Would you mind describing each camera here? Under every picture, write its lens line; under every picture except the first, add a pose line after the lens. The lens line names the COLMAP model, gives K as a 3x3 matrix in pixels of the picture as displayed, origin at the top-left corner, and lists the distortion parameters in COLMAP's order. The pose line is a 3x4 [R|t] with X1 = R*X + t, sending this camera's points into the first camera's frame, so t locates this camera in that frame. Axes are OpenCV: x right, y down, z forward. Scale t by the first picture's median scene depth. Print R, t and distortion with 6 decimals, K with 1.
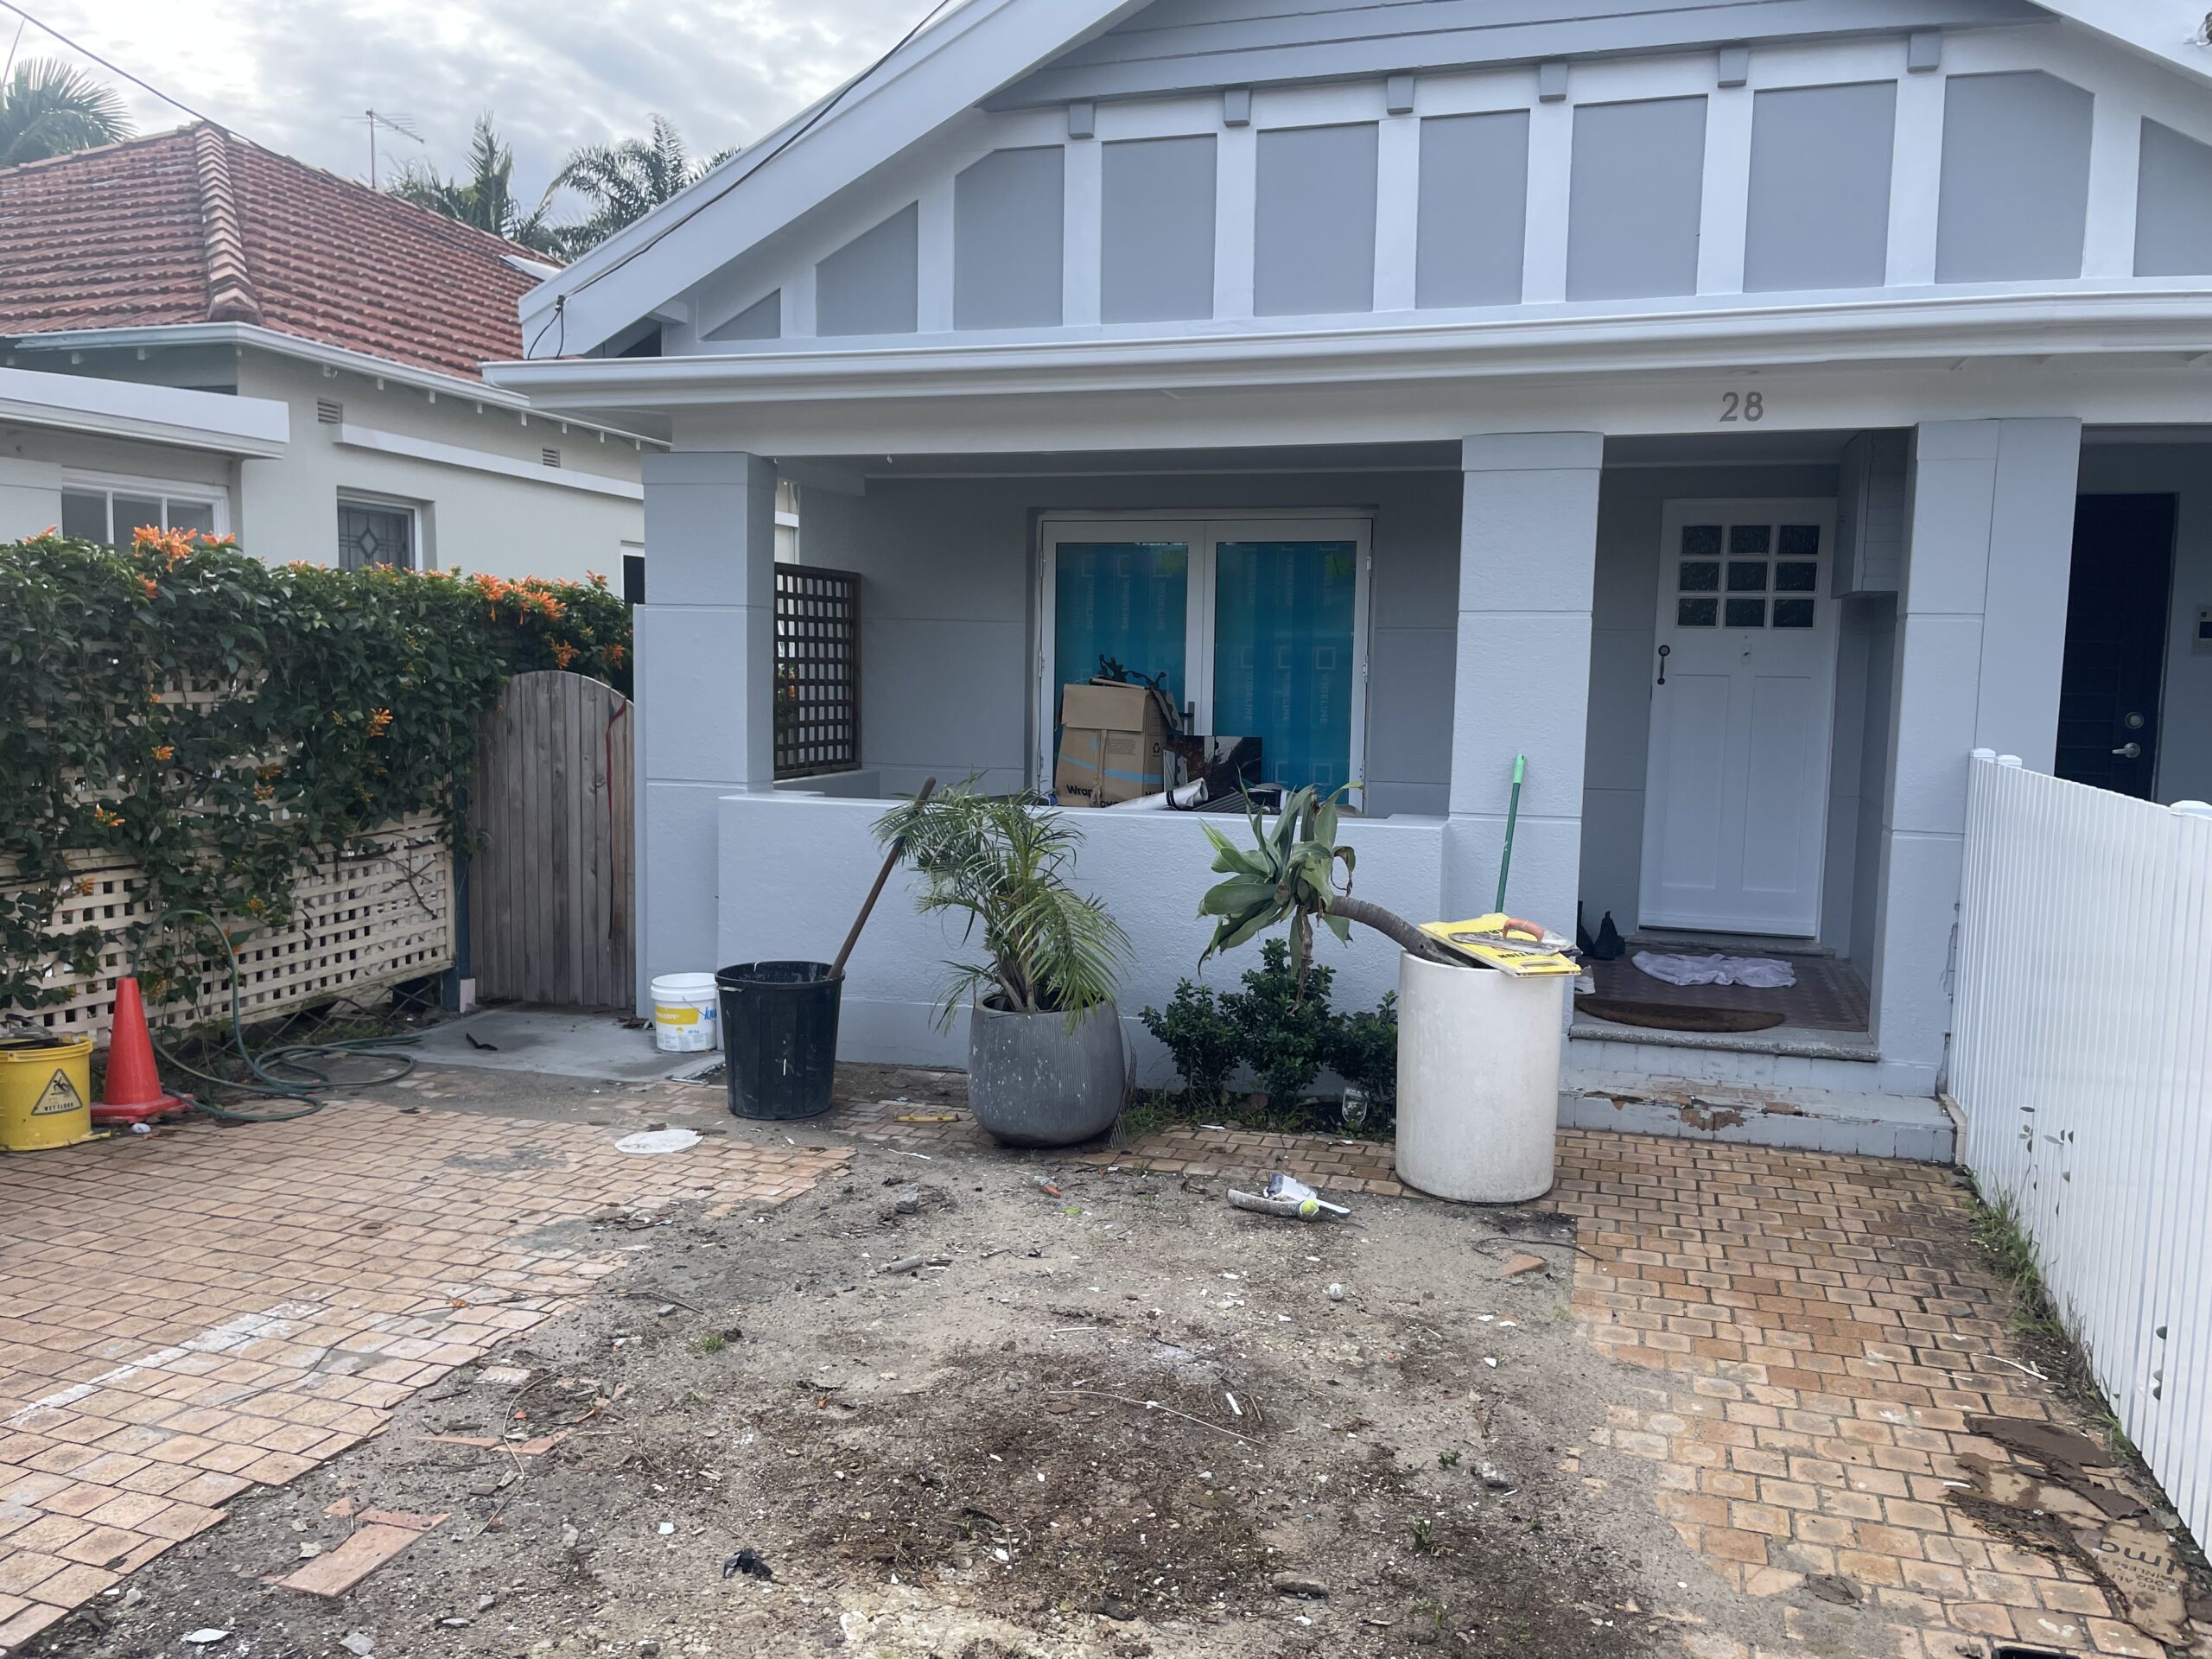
lens RADIAL K [[1672.5, 0, 1153.9], [0, 1672.5, 833.9], [0, 0, 1]] dist [0.088738, -0.113941]
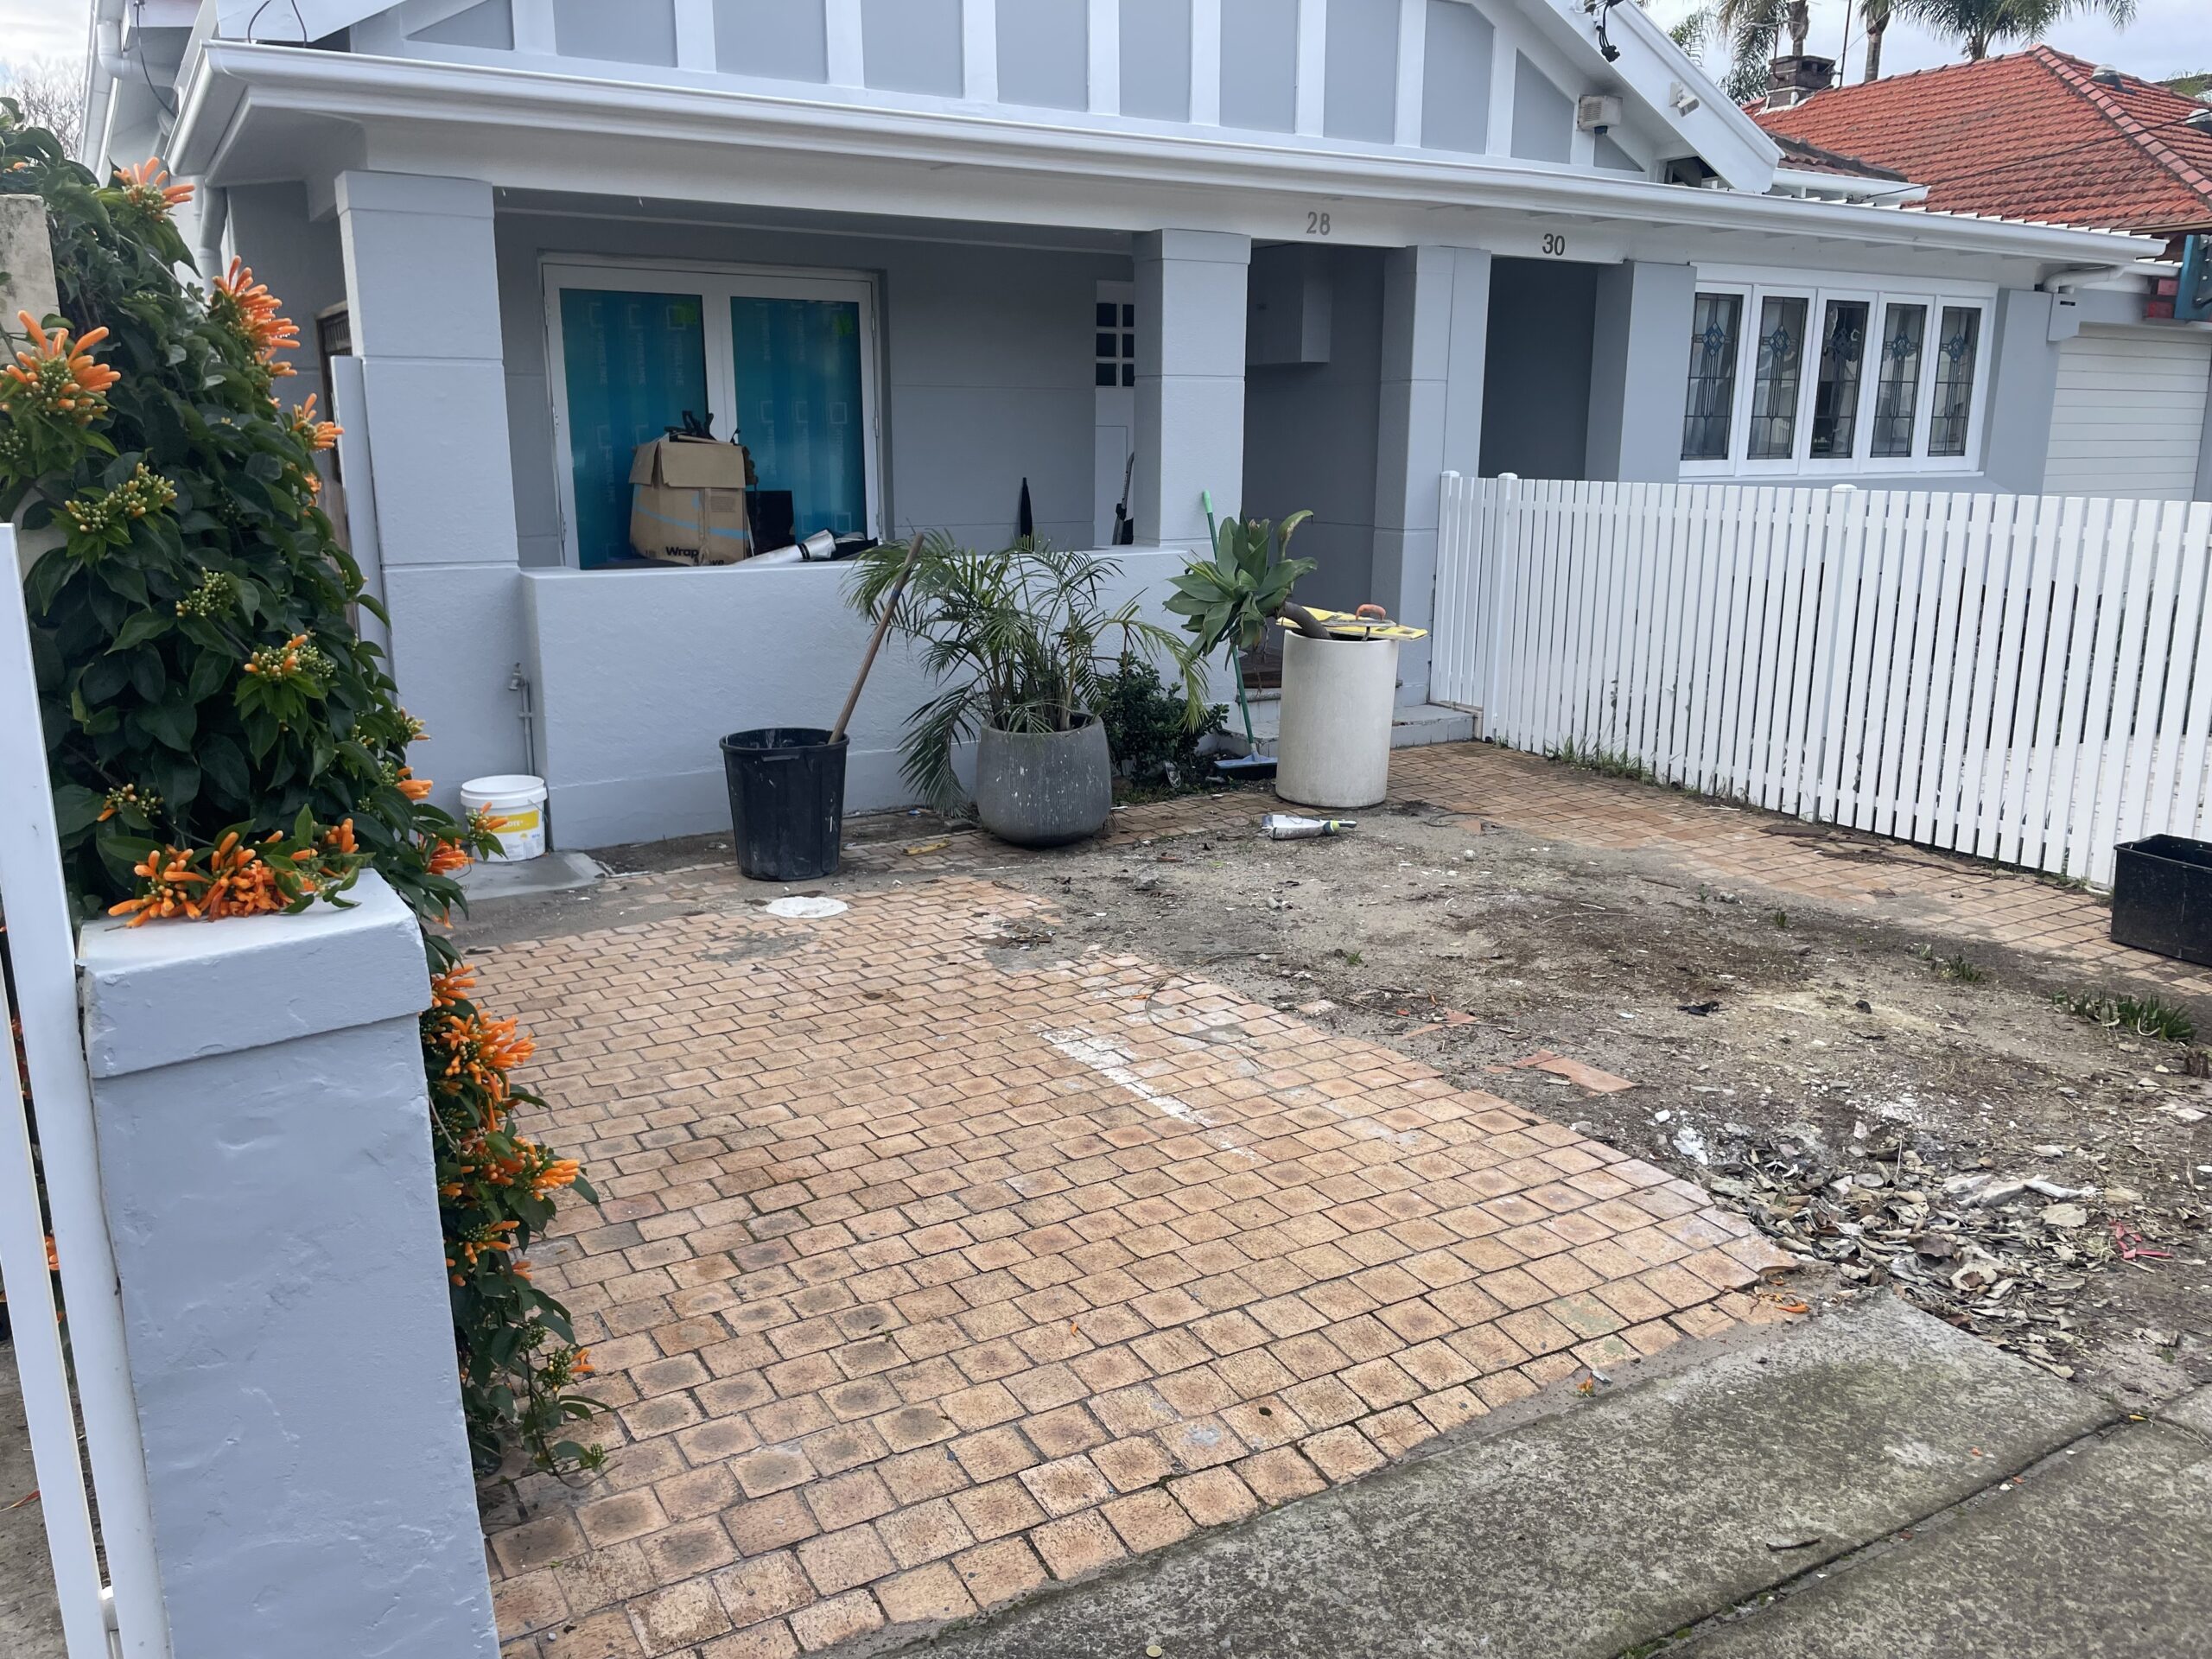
lens RADIAL K [[1688.5, 0, 1105.0], [0, 1688.5, 768.2], [0, 0, 1]] dist [0.048845, -0.004032]
pose [[0.681373, -0.160988, 0.714013, -0.934312], [0.086936, 0.986407, 0.139442, -0.026863], [-0.726755, -0.032938, 0.686106, 0.189323]]
